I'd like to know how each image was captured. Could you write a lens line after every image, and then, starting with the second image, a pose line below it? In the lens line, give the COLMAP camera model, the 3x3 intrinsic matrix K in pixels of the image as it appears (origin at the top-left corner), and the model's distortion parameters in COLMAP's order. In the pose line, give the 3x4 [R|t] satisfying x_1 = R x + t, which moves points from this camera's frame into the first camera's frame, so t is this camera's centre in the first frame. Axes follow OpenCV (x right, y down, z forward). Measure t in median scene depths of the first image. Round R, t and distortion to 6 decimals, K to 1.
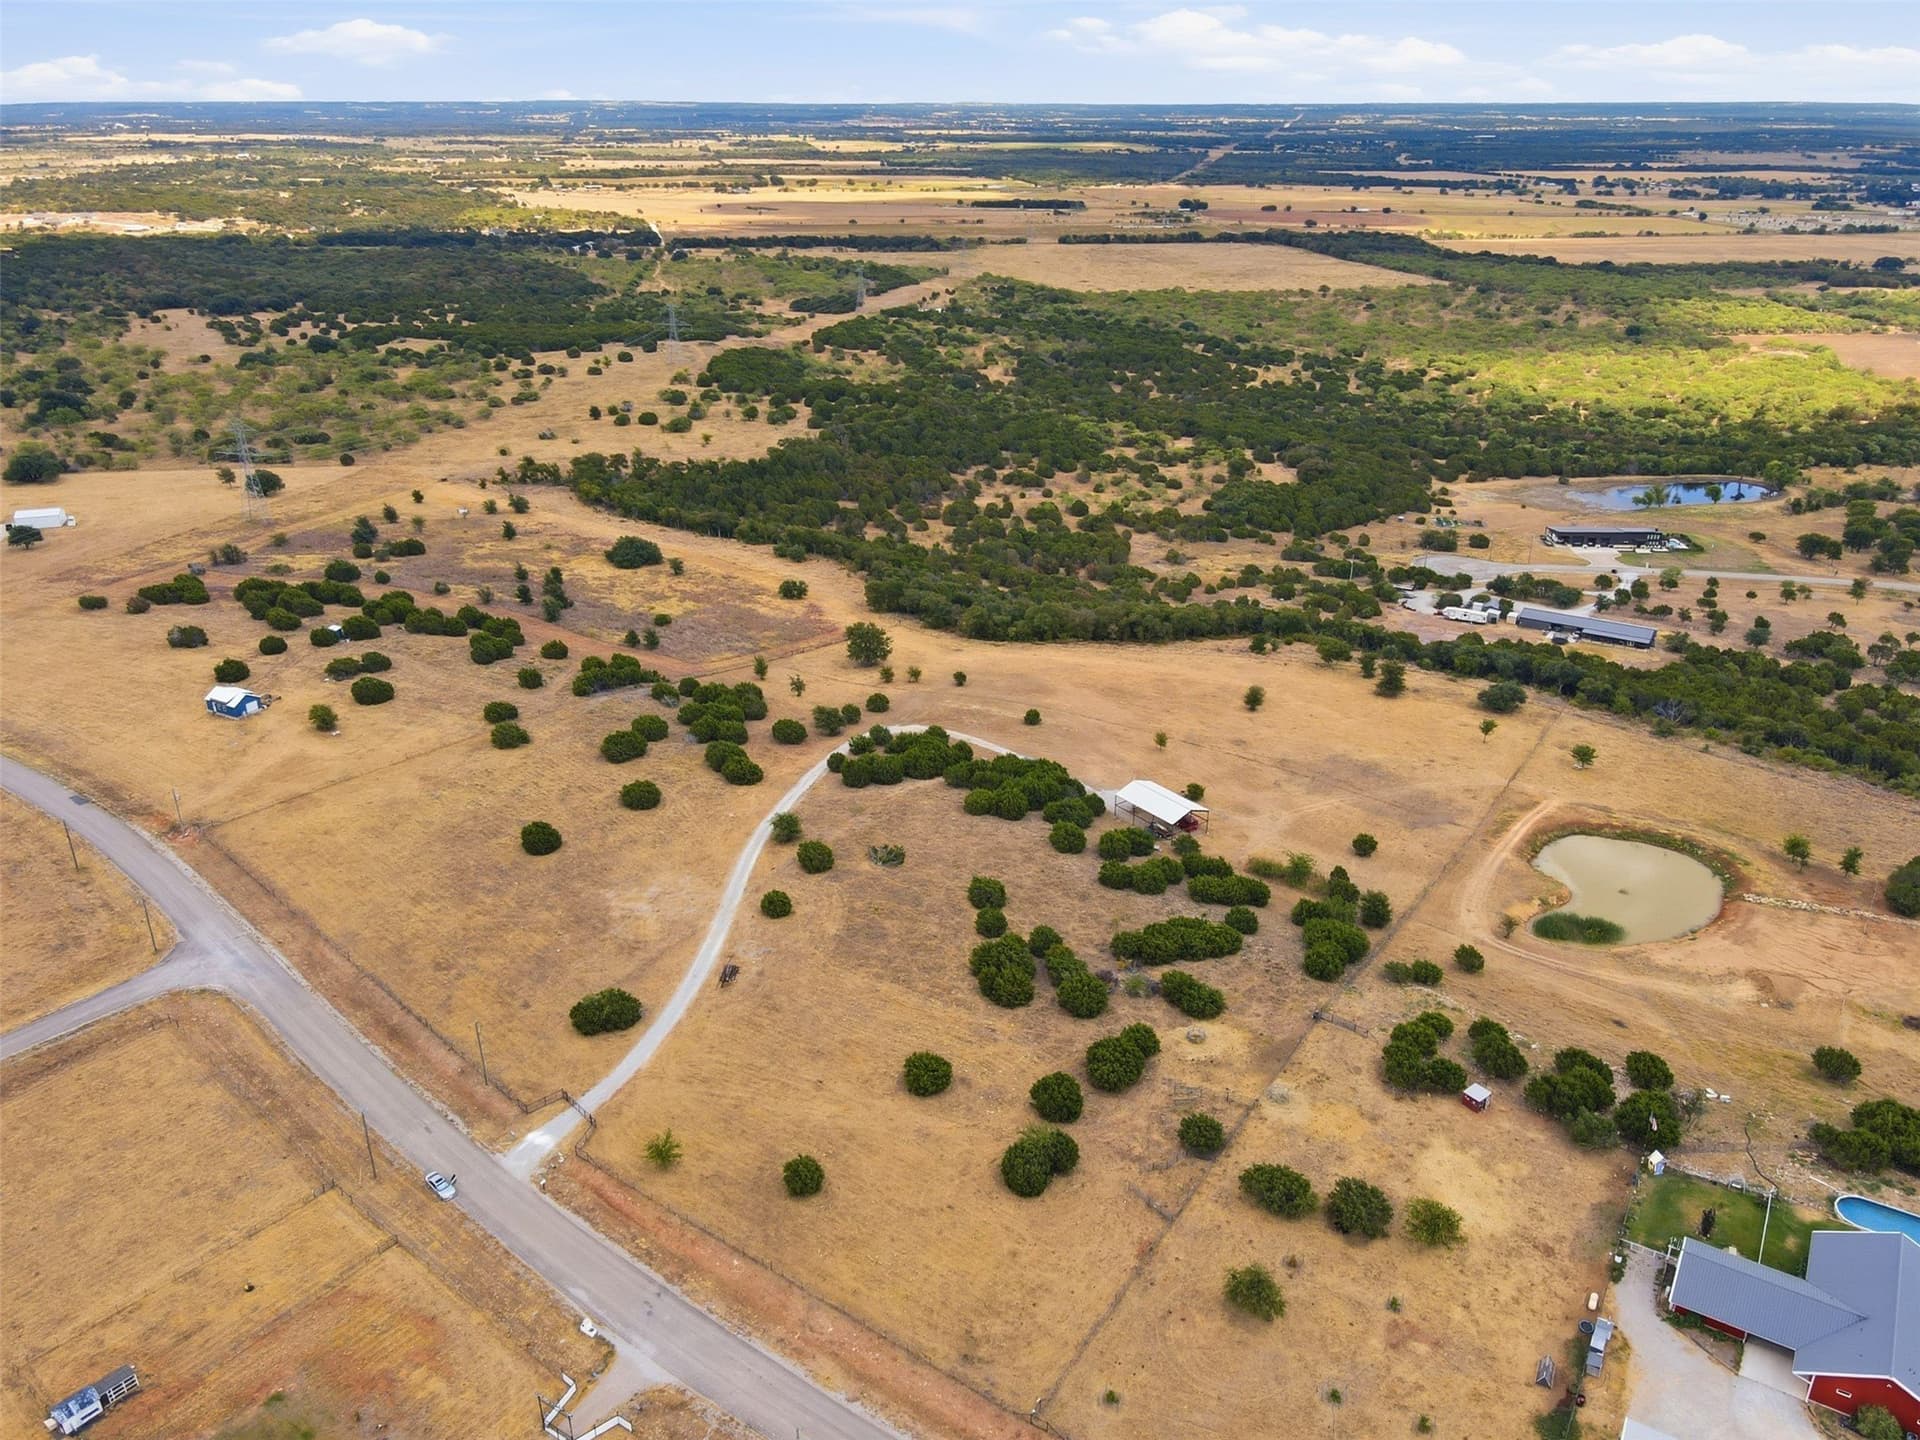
lens RADIAL K [[1374.2, 0, 973.3], [0, 1374.2, 839.5], [0, 0, 1]] dist [0.005859, 0.010296]
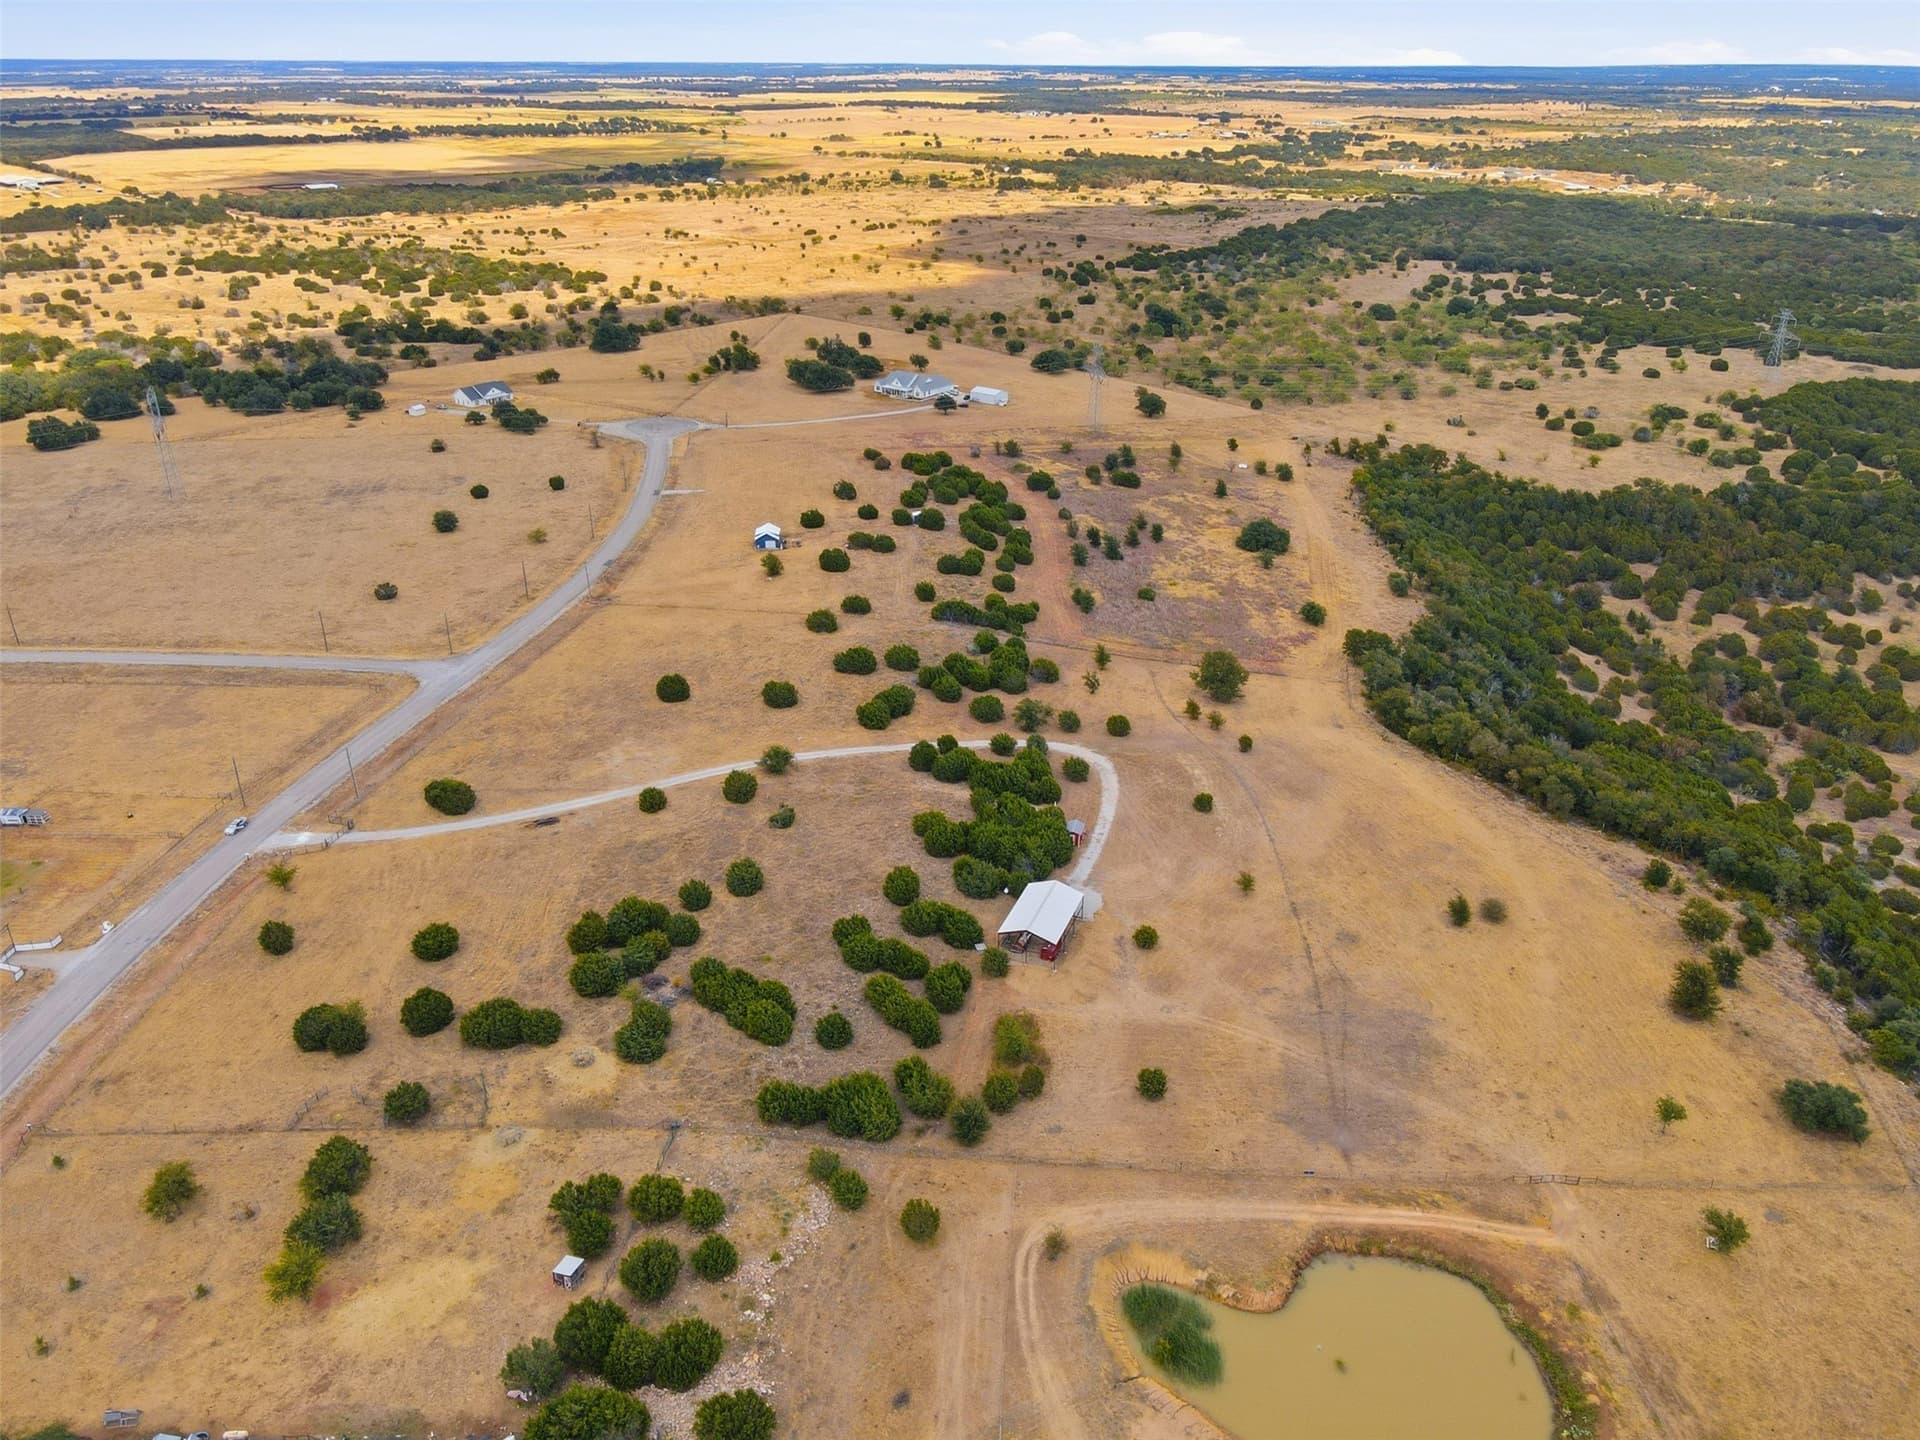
lens RADIAL K [[1409.4, 0, 992.7], [0, 1409.4, 763.6], [0, 0, 1]] dist [0.017544, 0.000035]
pose [[0.545154, 0.381471, -0.746517, 0.769448], [-0.402947, 0.900099, 0.165694, -0.253379], [0.735147, 0.210479, 0.644405, 0.418905]]
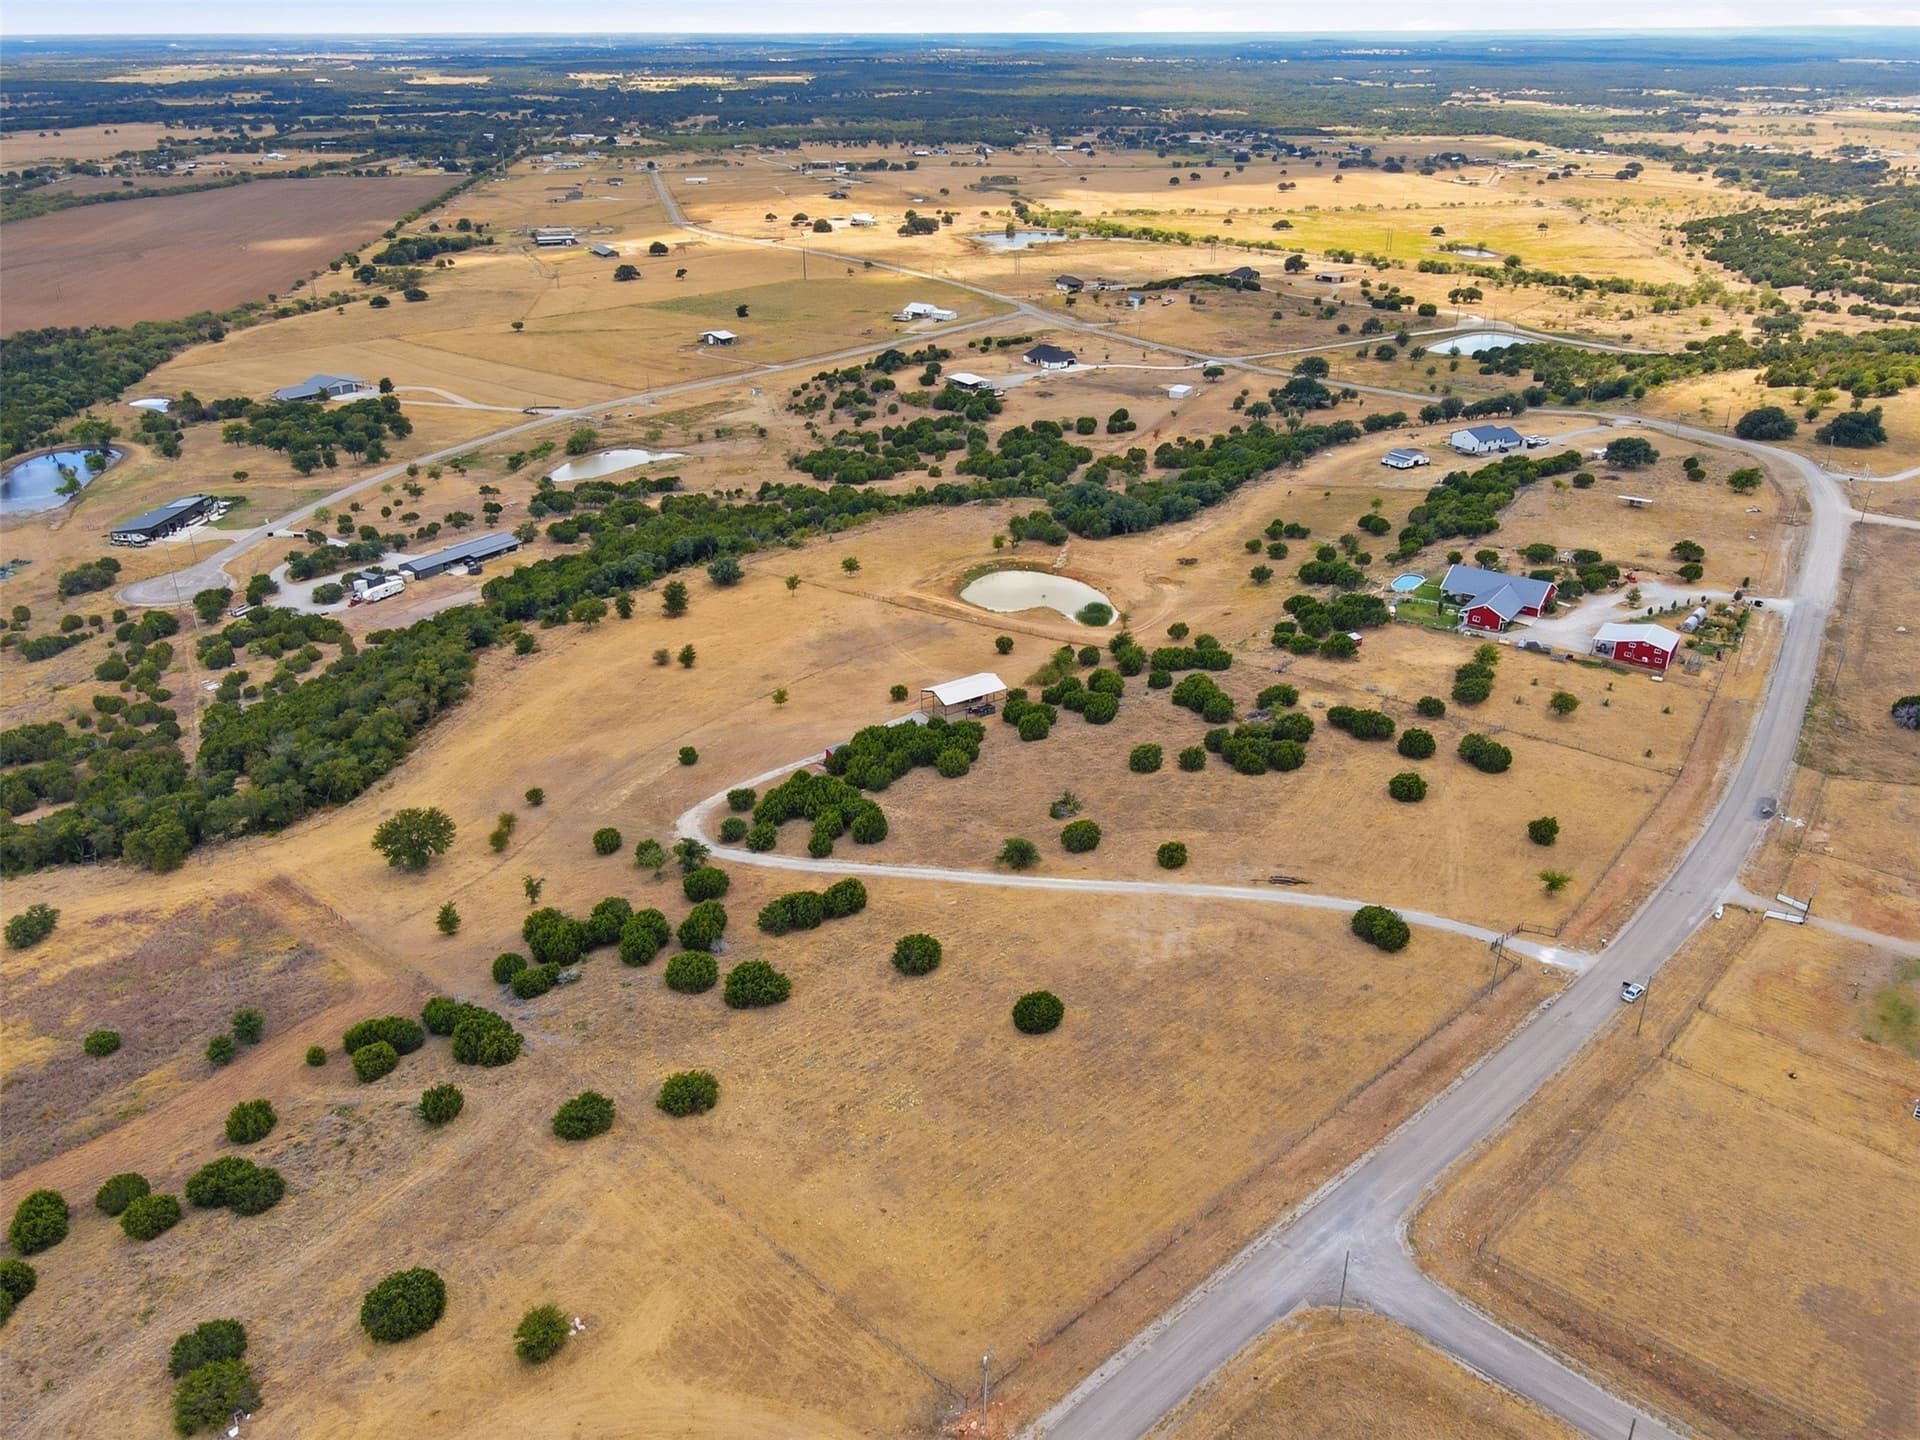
lens RADIAL K [[1476.3, 0, 985.1], [0, 1476.3, 715.3], [0, 0, 1]] dist [0.013408, 0.008367]
pose [[0.047331, -0.426840, 0.903088, -0.994554], [0.476733, 0.804139, 0.355087, -0.446013], [-0.877773, 0.413725, 0.241549, 0.739540]]
